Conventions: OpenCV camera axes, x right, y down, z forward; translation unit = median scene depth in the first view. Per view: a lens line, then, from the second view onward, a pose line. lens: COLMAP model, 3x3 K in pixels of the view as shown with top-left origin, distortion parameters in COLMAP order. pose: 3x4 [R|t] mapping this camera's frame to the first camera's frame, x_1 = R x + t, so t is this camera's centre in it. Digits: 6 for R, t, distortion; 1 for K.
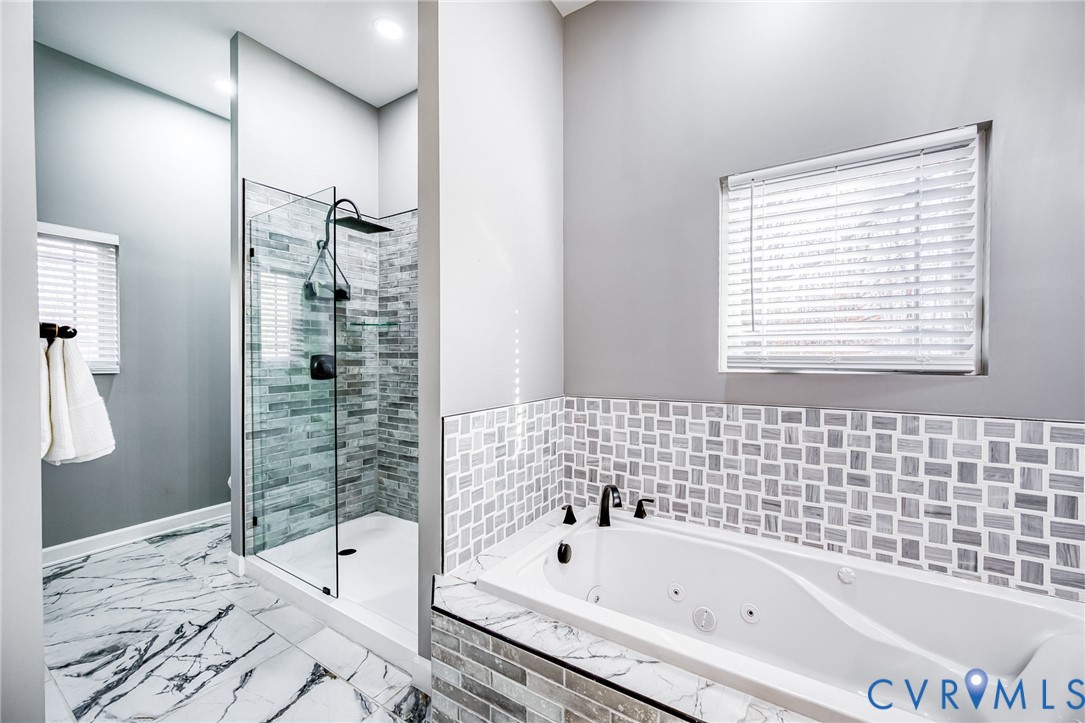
lens RADIAL K [[422.8, 0, 545.0], [0, 422.8, 357.6], [0, 0, 1]] dist [-0.003791, 0.001287]
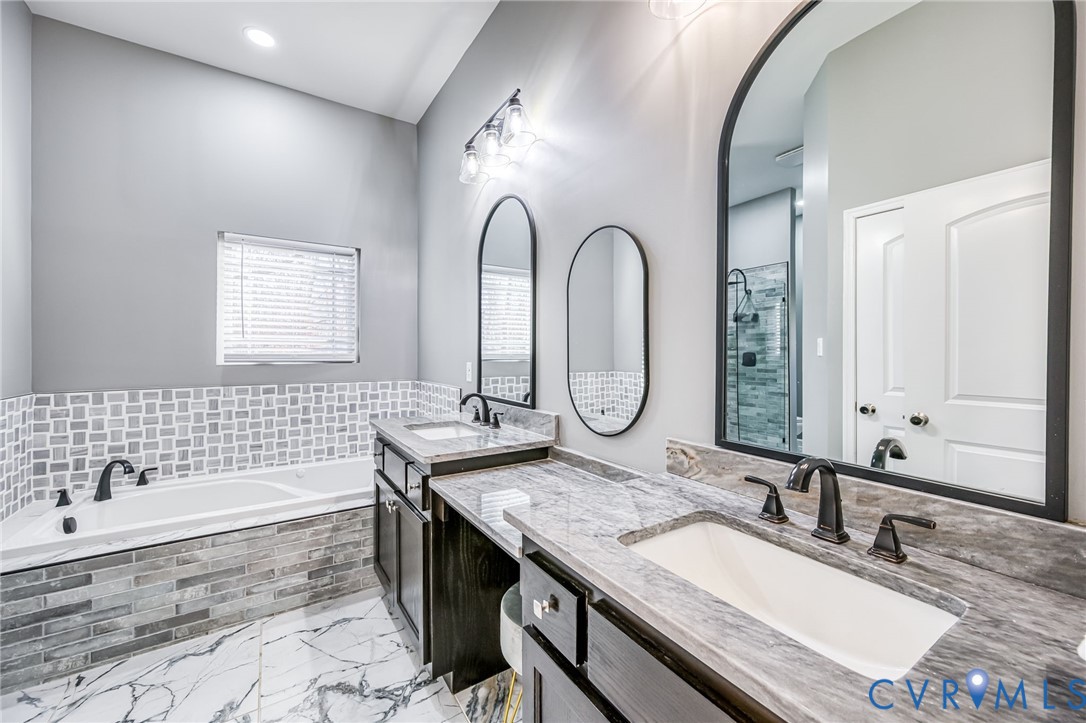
lens RADIAL K [[423.1, 0, 544.3], [0, 423.1, 356.9], [0, 0, 1]] dist [-0.003791, 0.001287]
pose [[0.408534, -0.000954, 0.912743, -0.460199], [0.004341, 0.999990, -0.000898, 0.013441], [-0.912733, 0.004329, 0.408534, -0.625893]]
